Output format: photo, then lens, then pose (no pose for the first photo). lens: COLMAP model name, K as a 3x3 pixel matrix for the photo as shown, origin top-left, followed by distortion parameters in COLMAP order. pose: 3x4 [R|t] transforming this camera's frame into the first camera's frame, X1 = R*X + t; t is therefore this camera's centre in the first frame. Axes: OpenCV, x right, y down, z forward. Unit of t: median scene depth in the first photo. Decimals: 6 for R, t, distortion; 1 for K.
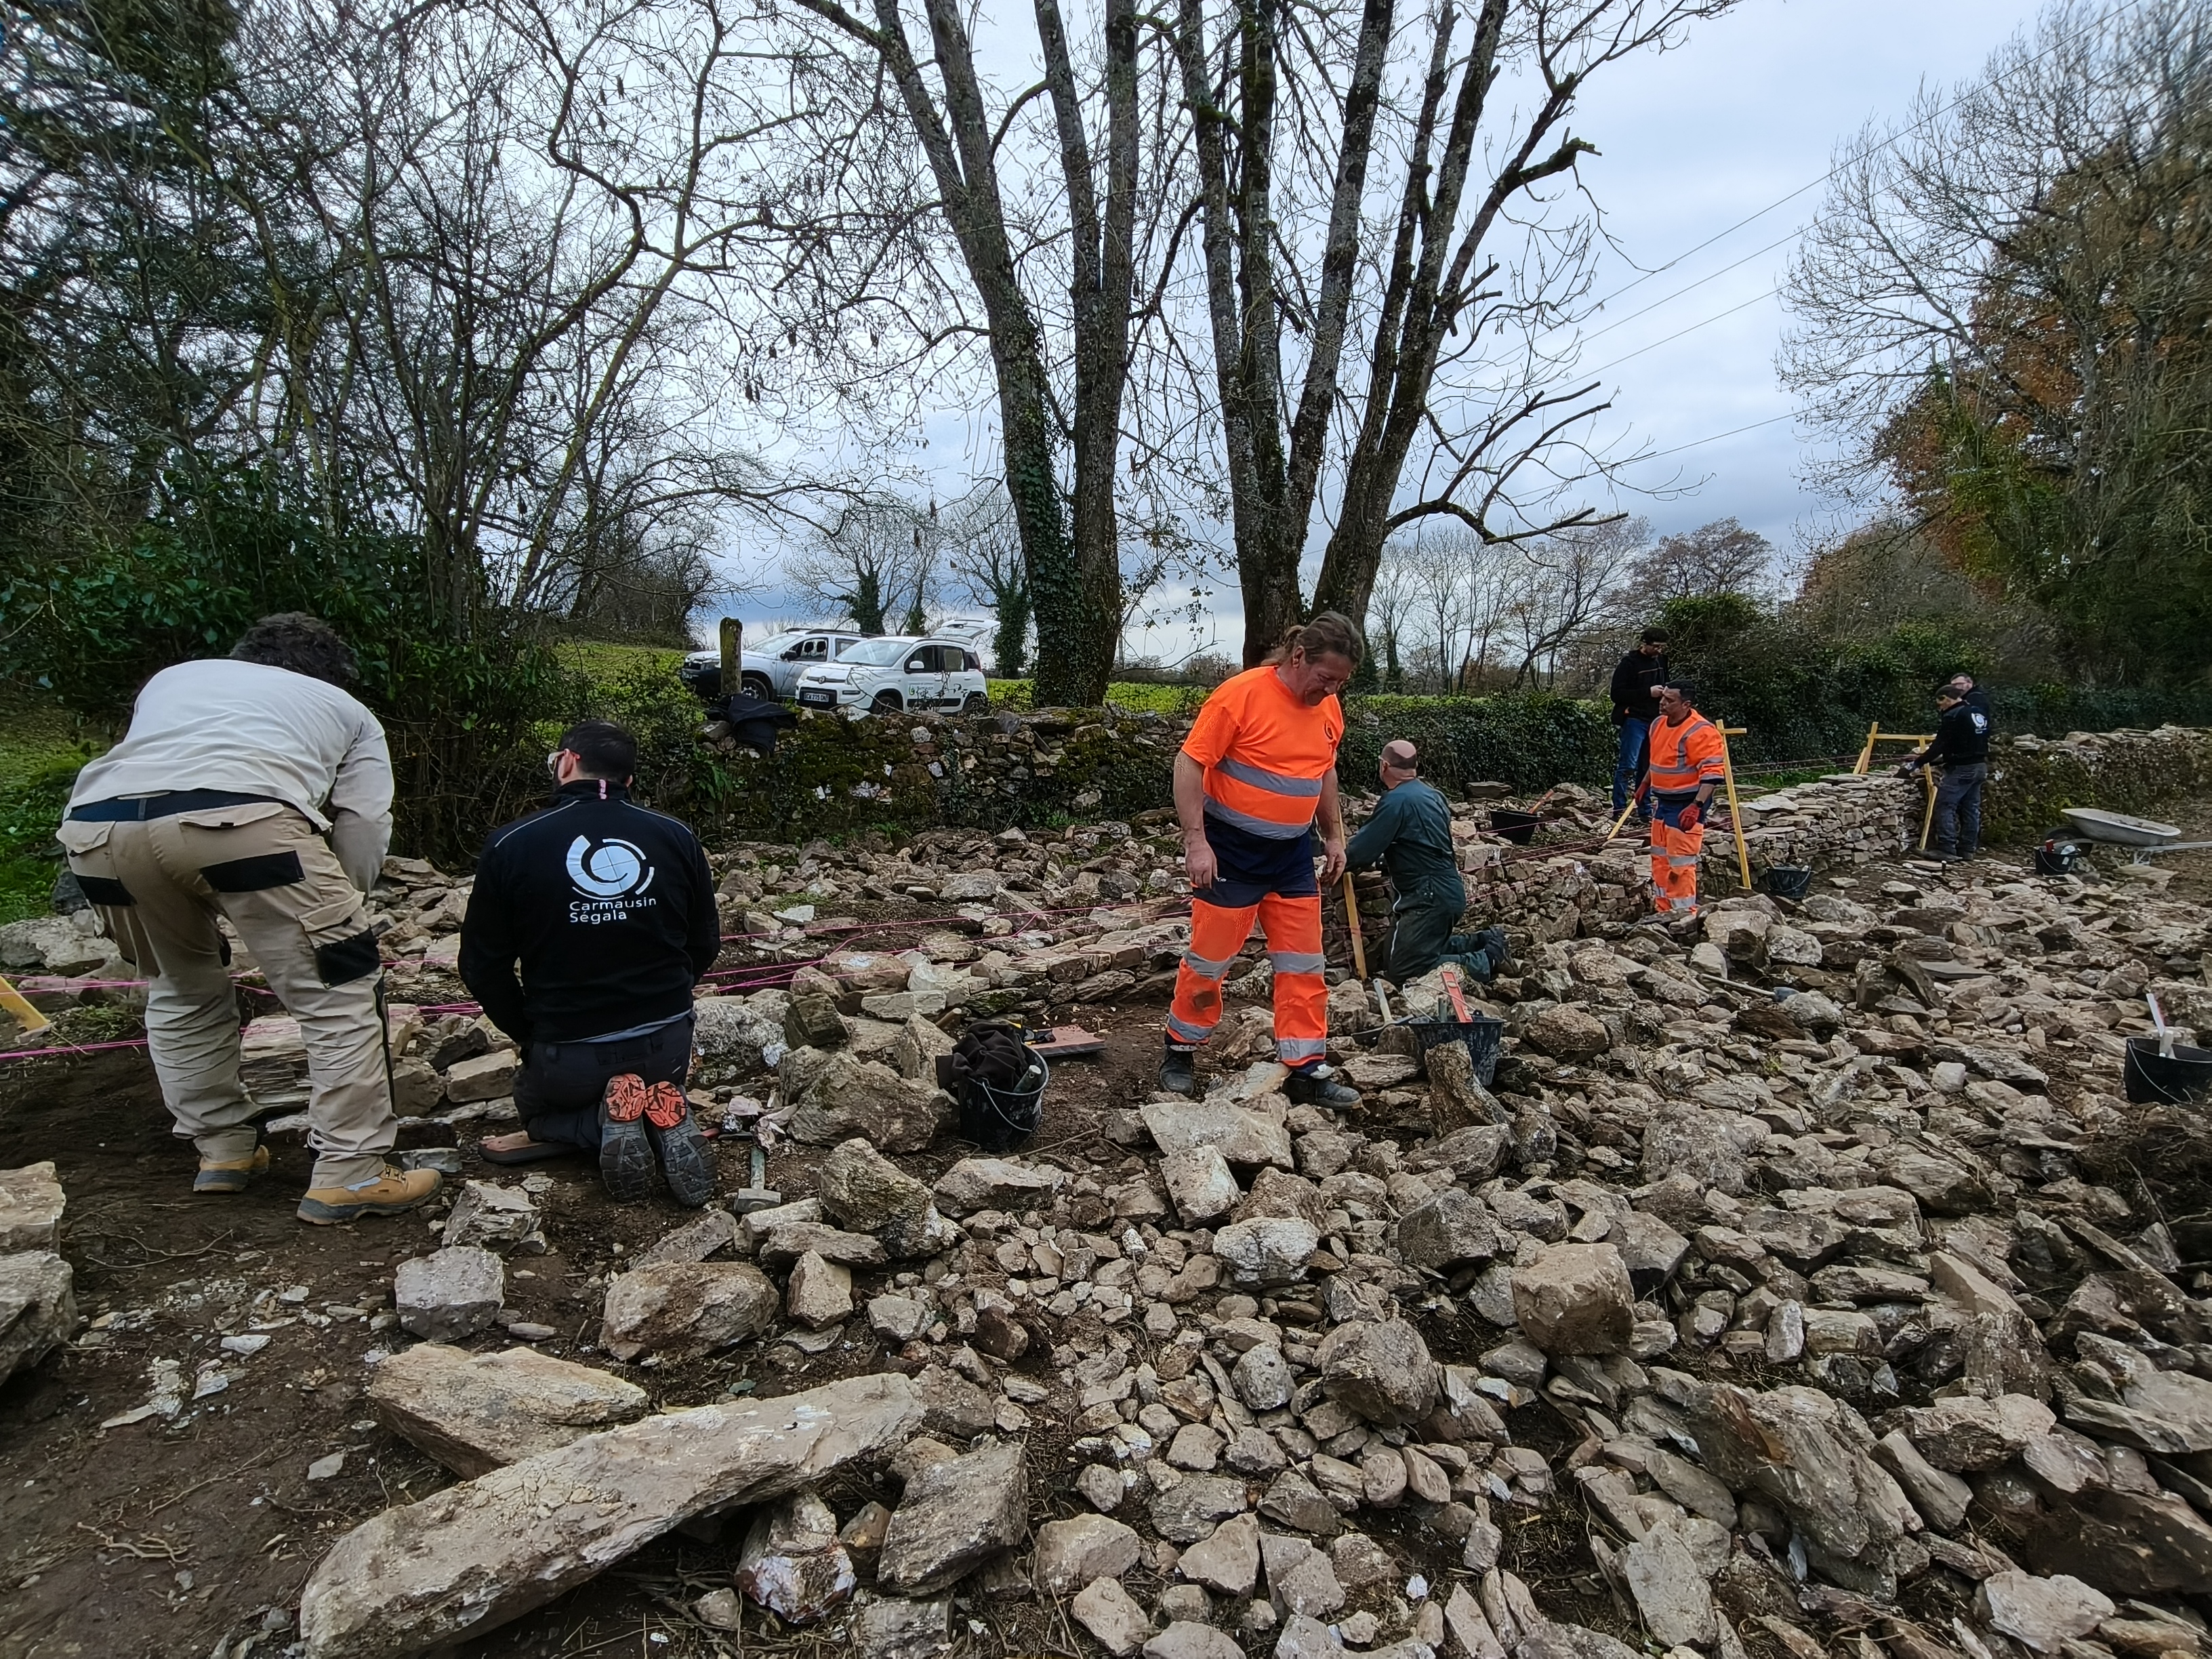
lens RADIAL K [[1059.2, 0, 1108.9], [0, 1059.2, 830.9], [0, 0, 1]] dist [-0.000491, -0.000013]
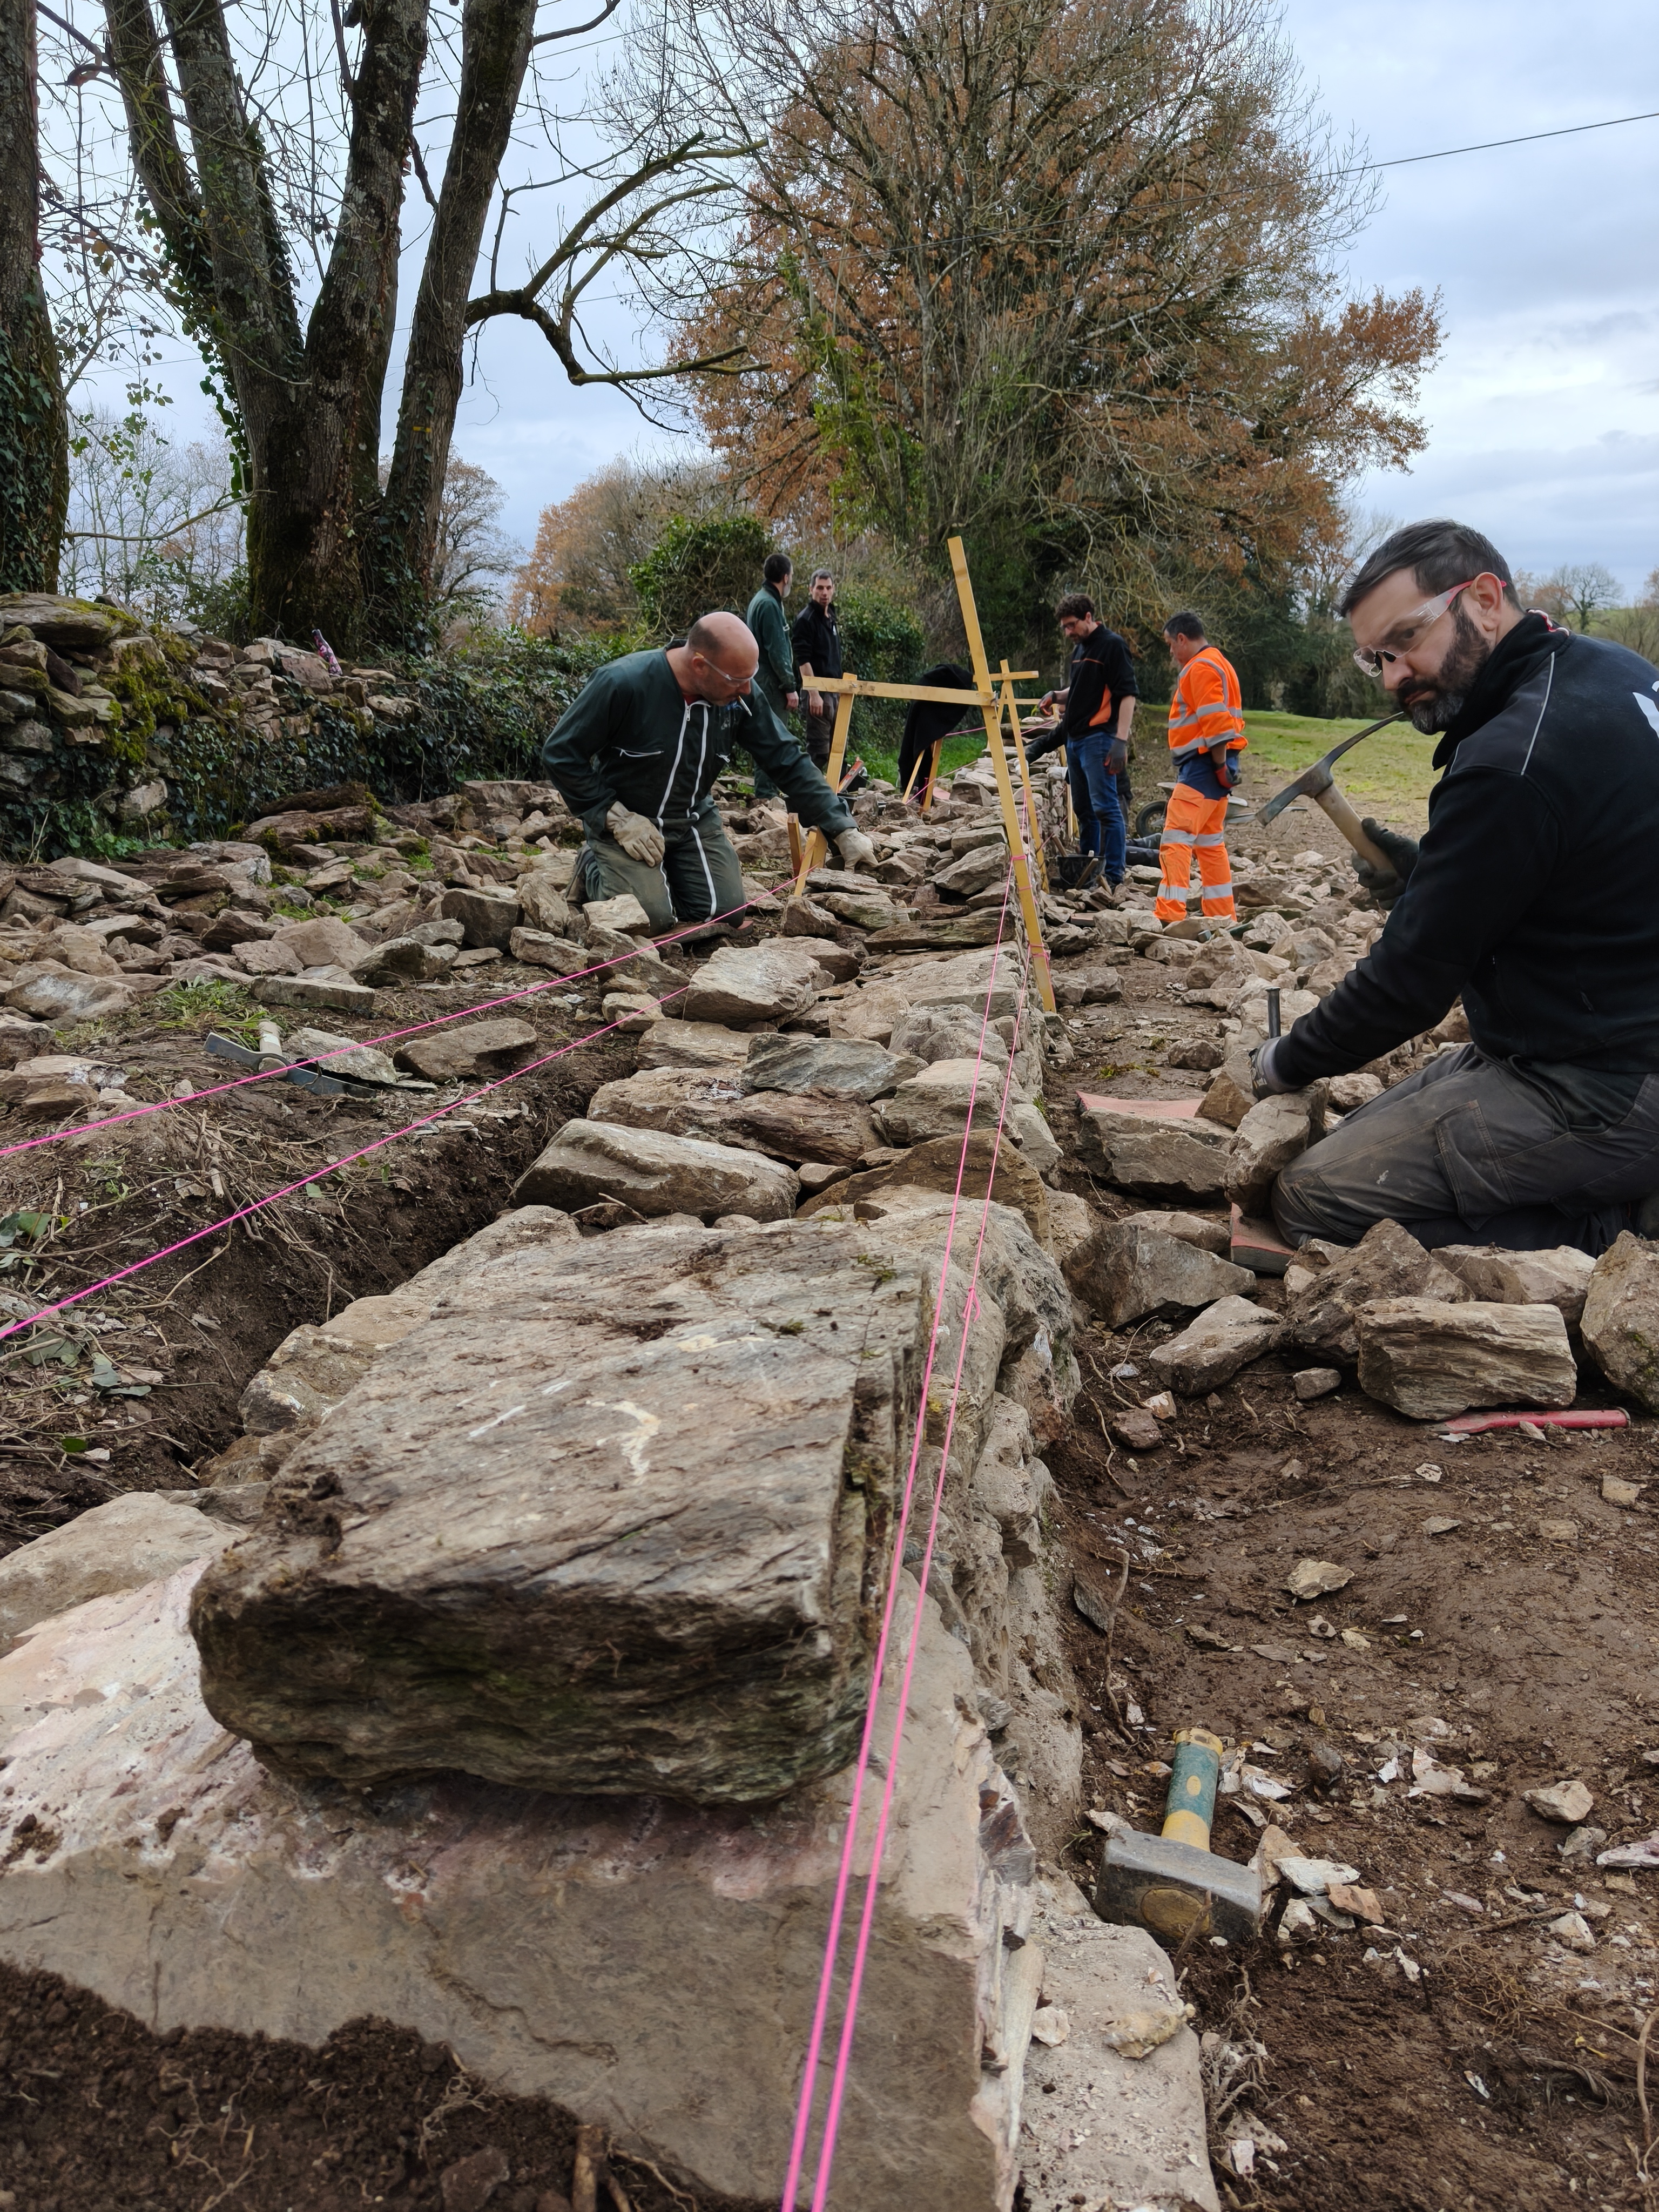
lens RADIAL K [[1563.1, 0, 828.1], [0, 1563.1, 1094.1], [0, 0, 1]] dist [0.006751, 0.009018]
pose [[0.704925, -0.163774, 0.690115, -0.250434], [0.080463, 0.985161, 0.151602, 0.015157], [-0.704703, -0.051339, 0.707642, 0.221278]]
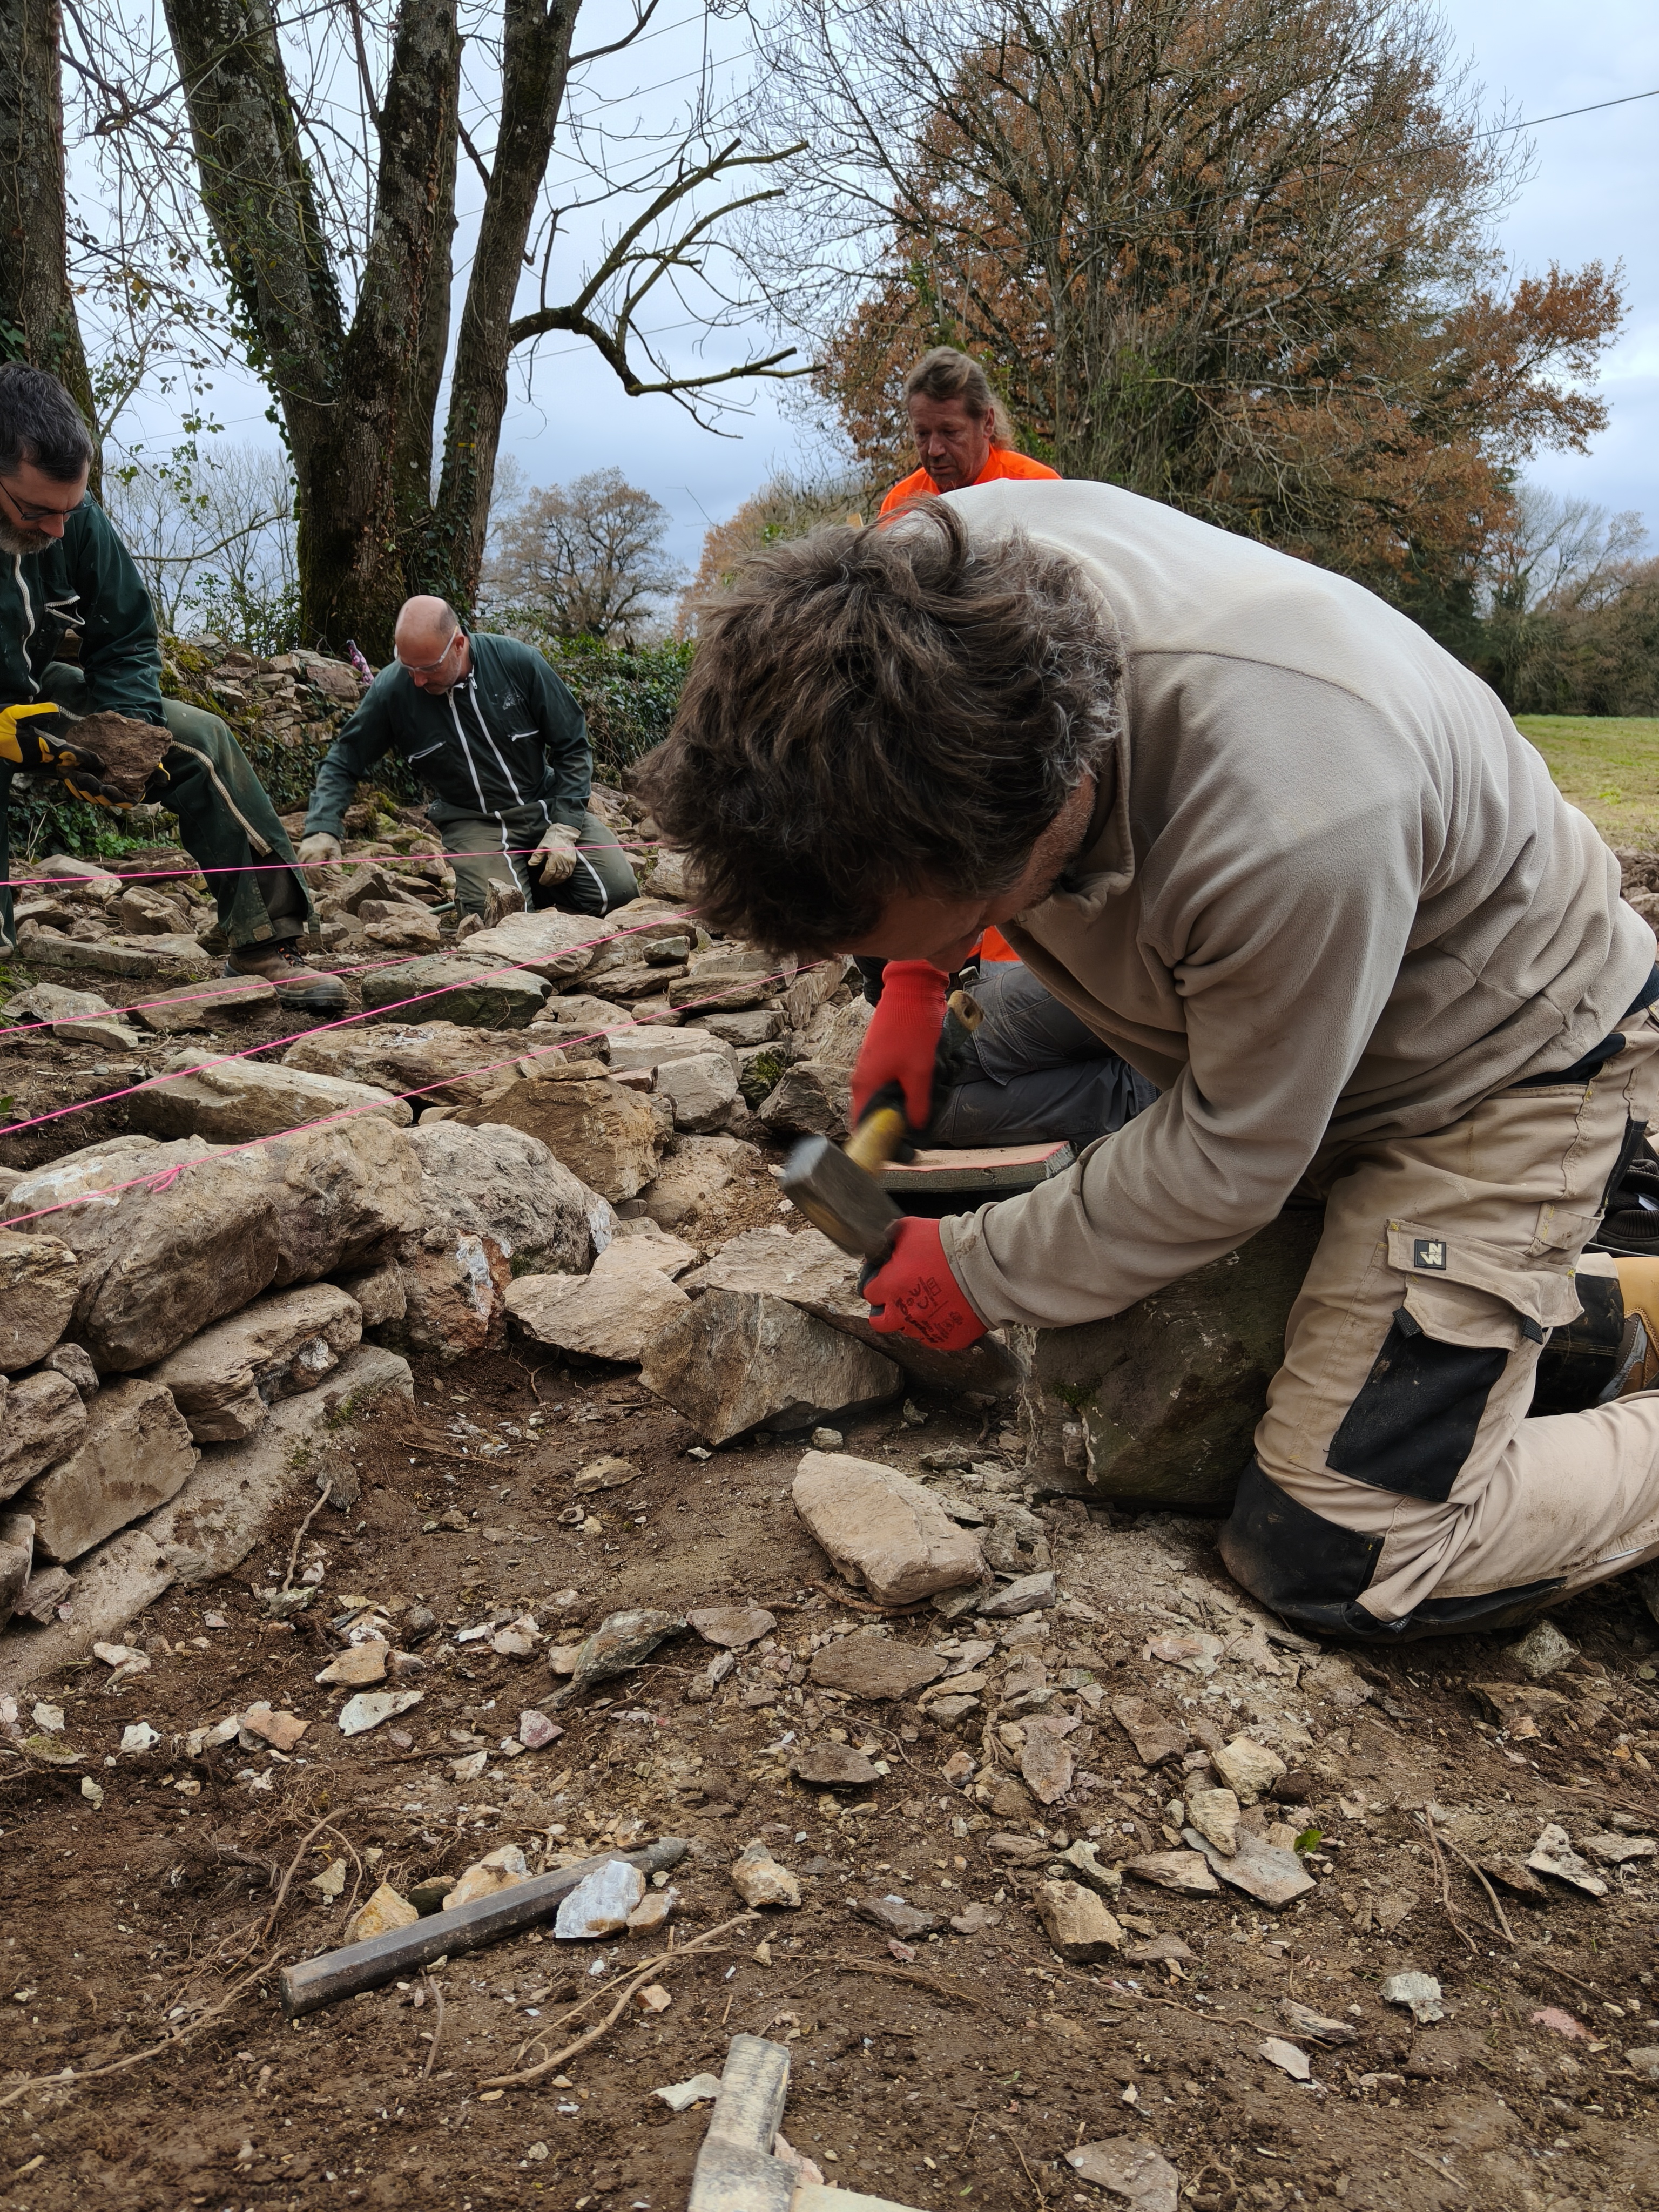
lens RADIAL K [[1563.0, 0, 828.5], [0, 1563.0, 1116.3], [0, 0, 1]] dist [-0.003091, 0.007200]
pose [[0.779064, -0.165514, 0.604702, -0.195973], [0.095565, 0.984602, 0.146376, 0.031956], [-0.619618, -0.056248, 0.782885, 0.166276]]
